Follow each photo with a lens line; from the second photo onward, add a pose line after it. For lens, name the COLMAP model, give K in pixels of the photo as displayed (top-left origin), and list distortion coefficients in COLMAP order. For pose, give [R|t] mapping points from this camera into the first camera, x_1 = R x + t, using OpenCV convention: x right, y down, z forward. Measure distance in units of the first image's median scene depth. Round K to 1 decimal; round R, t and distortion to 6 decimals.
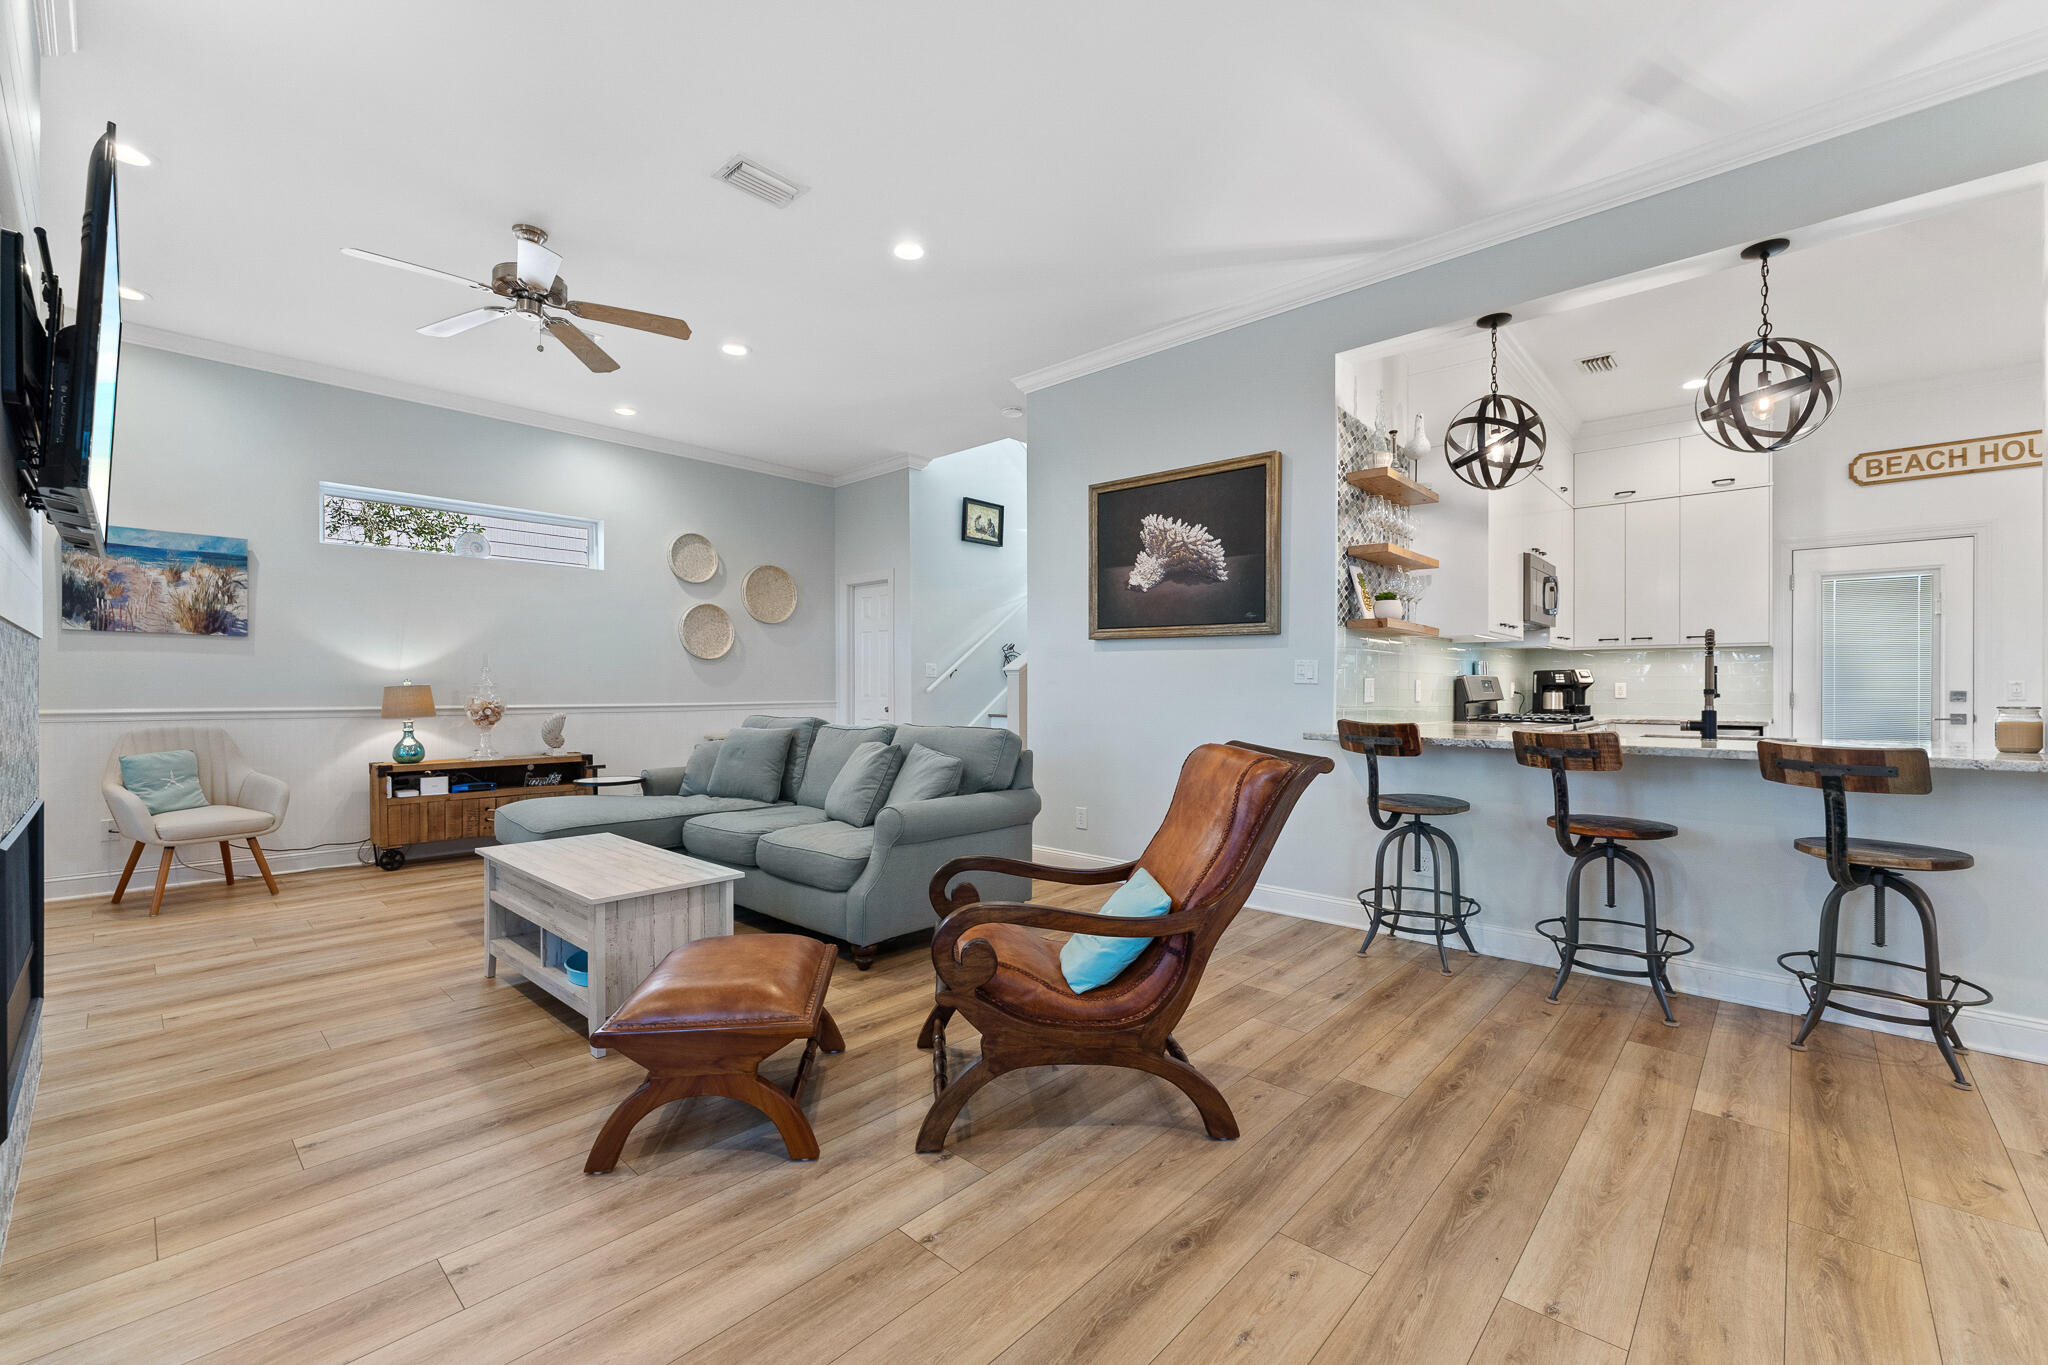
lens RADIAL K [[829.2, 0, 1005.3], [0, 829.2, 688.3], [0, 0, 1]] dist [-0.002751, 0.000031]
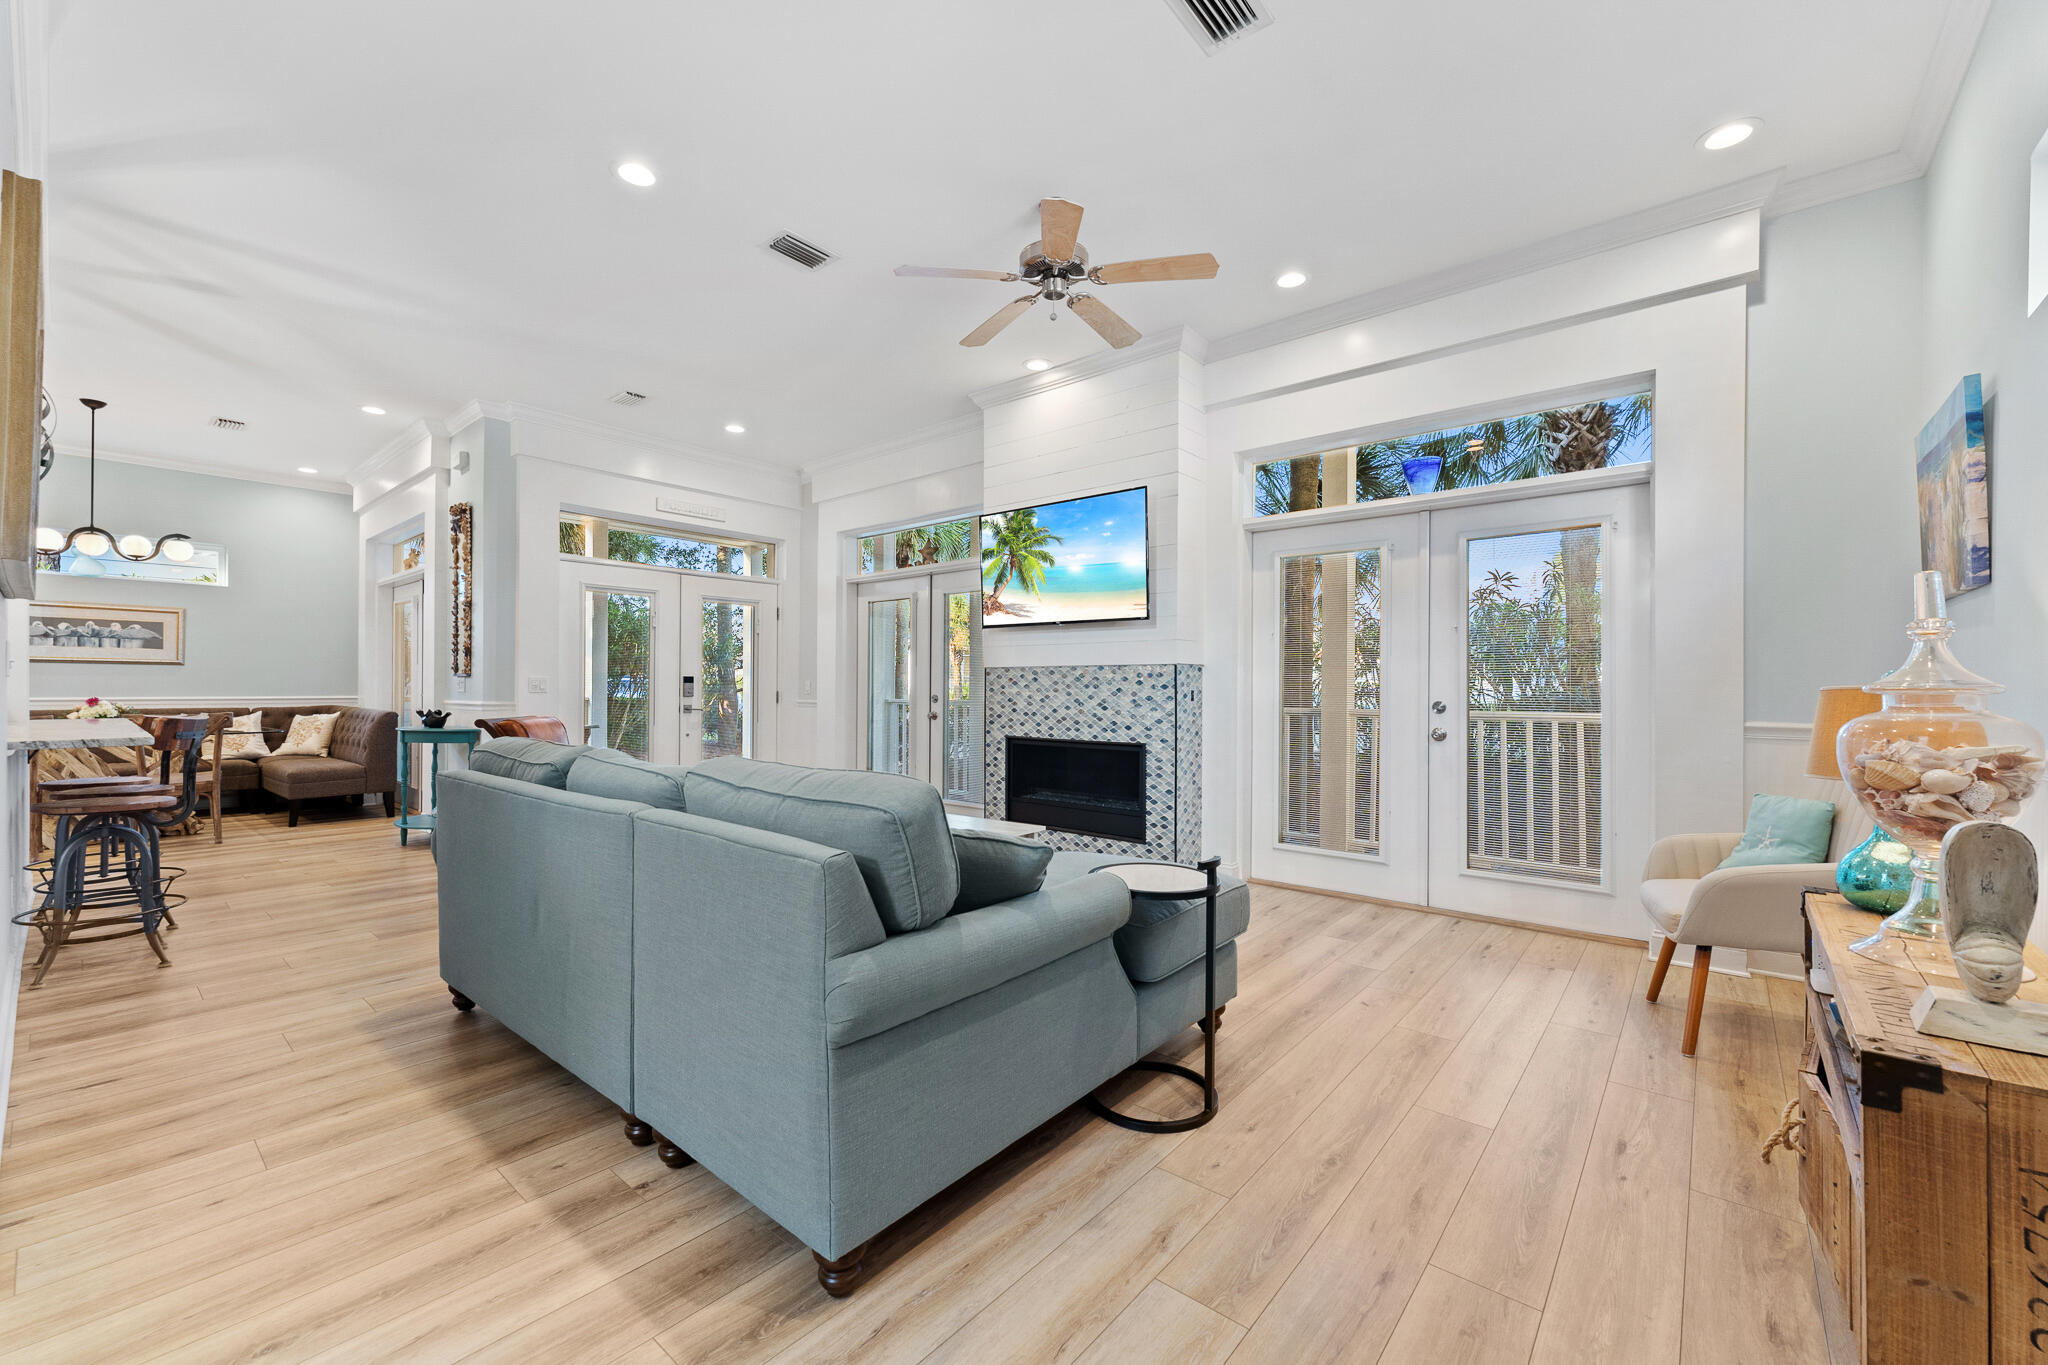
lens RADIAL K [[829.2, 0, 1010.2], [0, 829.2, 684.6], [0, 0, 1]] dist [-0.002751, 0.000031]
pose [[-0.999042, -0.007584, -0.043102, -0.376041], [-0.007497, 0.999970, -0.002186, -0.002926], [0.043117, -0.001861, -0.999068, 1.517105]]
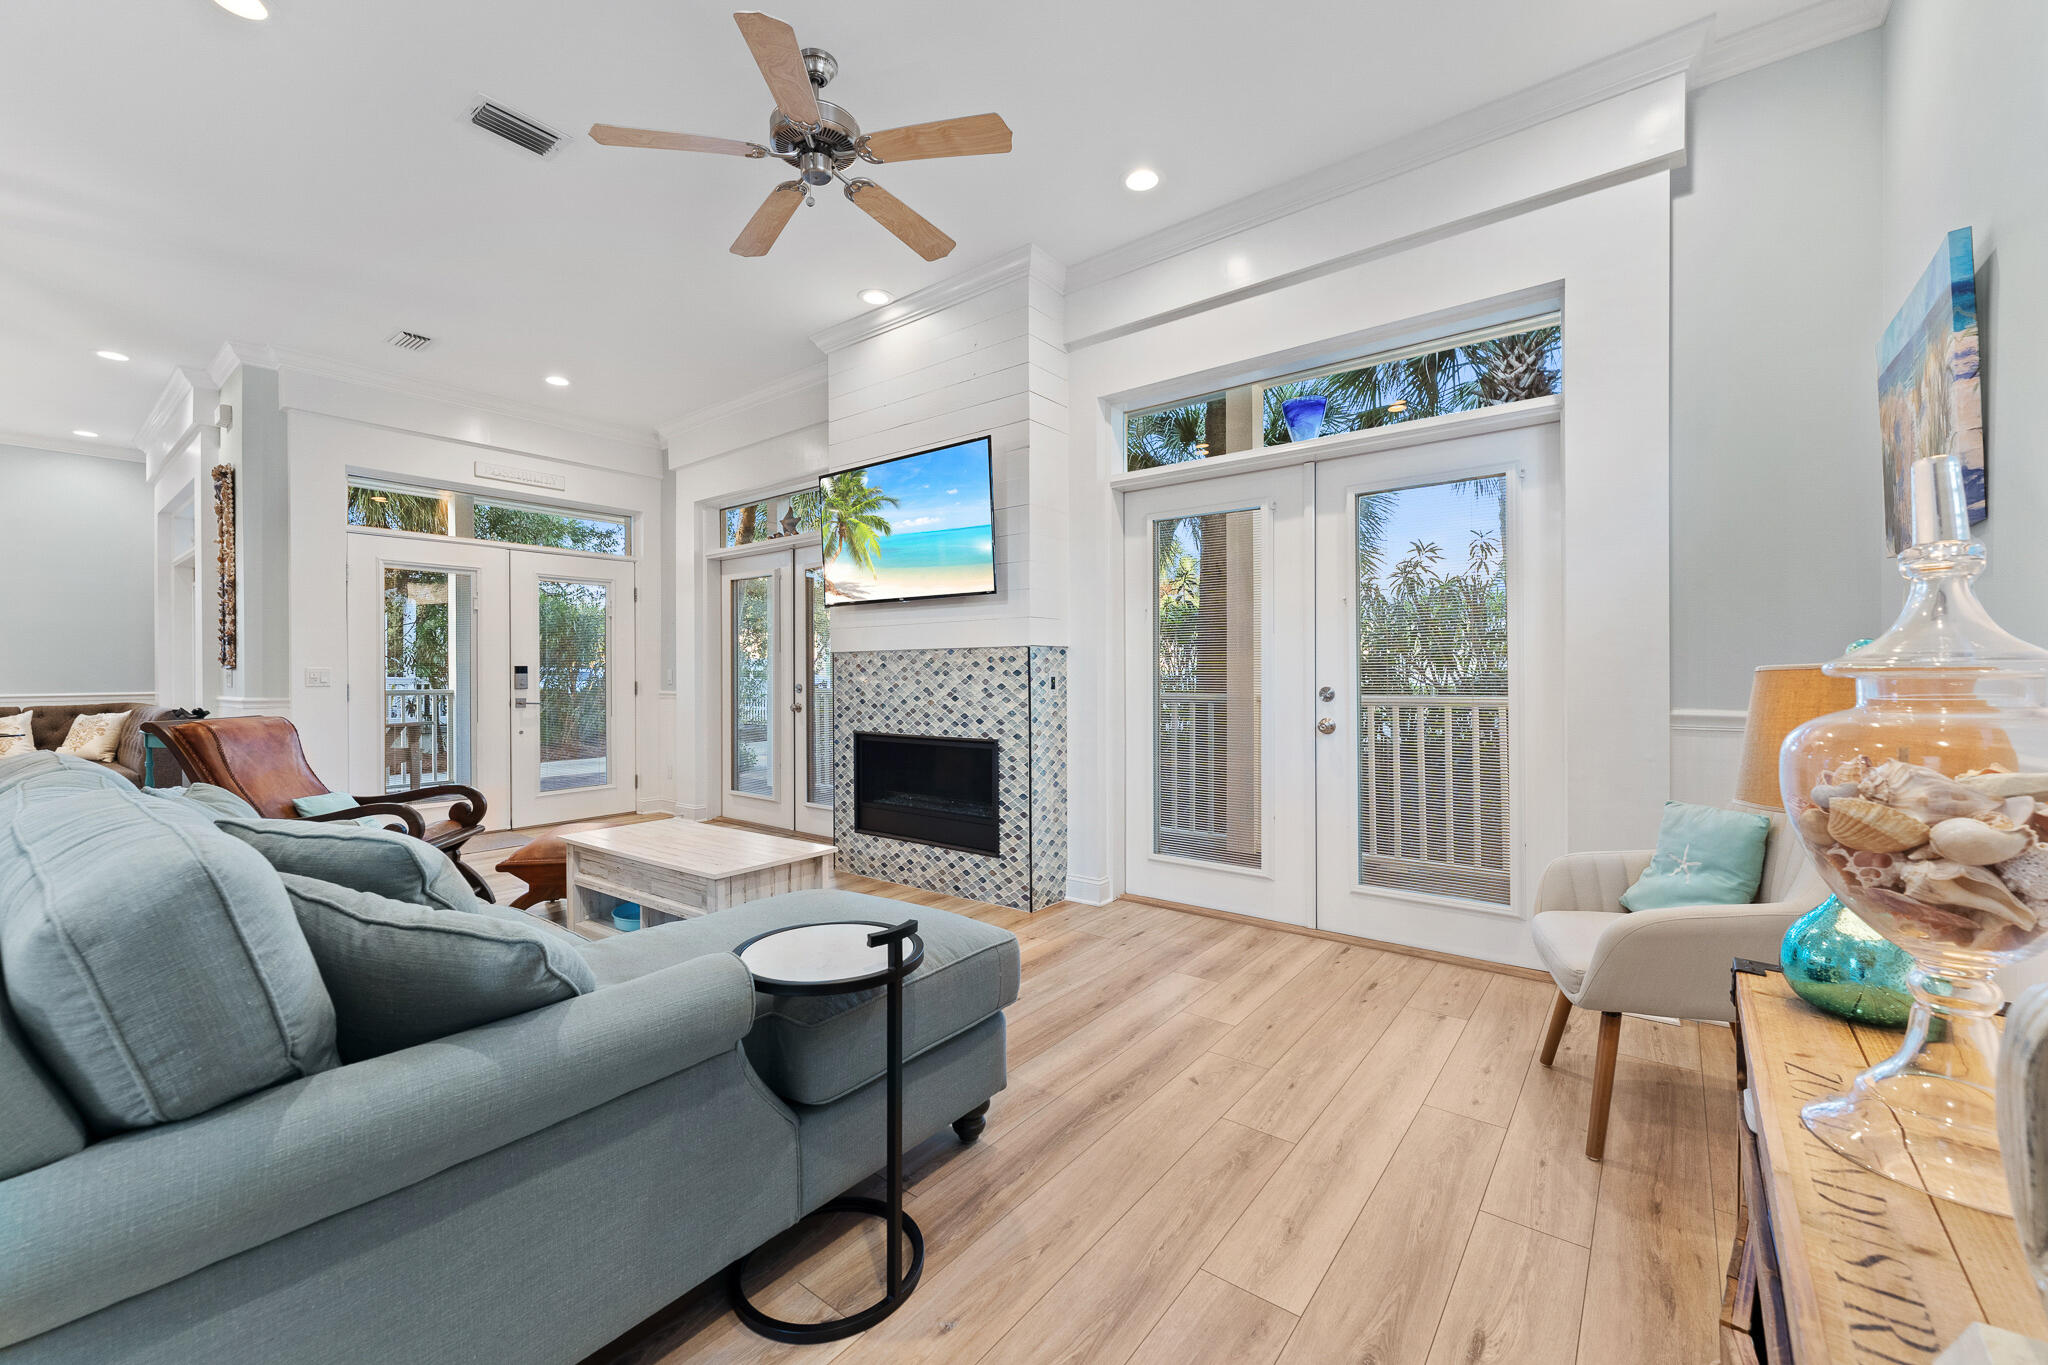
lens RADIAL K [[829.2, 0, 1014.4], [0, 829.2, 674.8], [0, 0, 1]] dist [-0.002751, 0.000031]
pose [[-0.996744, 0.002647, -0.080591, -0.534632], [0.002433, 0.999993, 0.002746, -0.004240], [0.080598, 0.002541, -0.996743, 1.371997]]
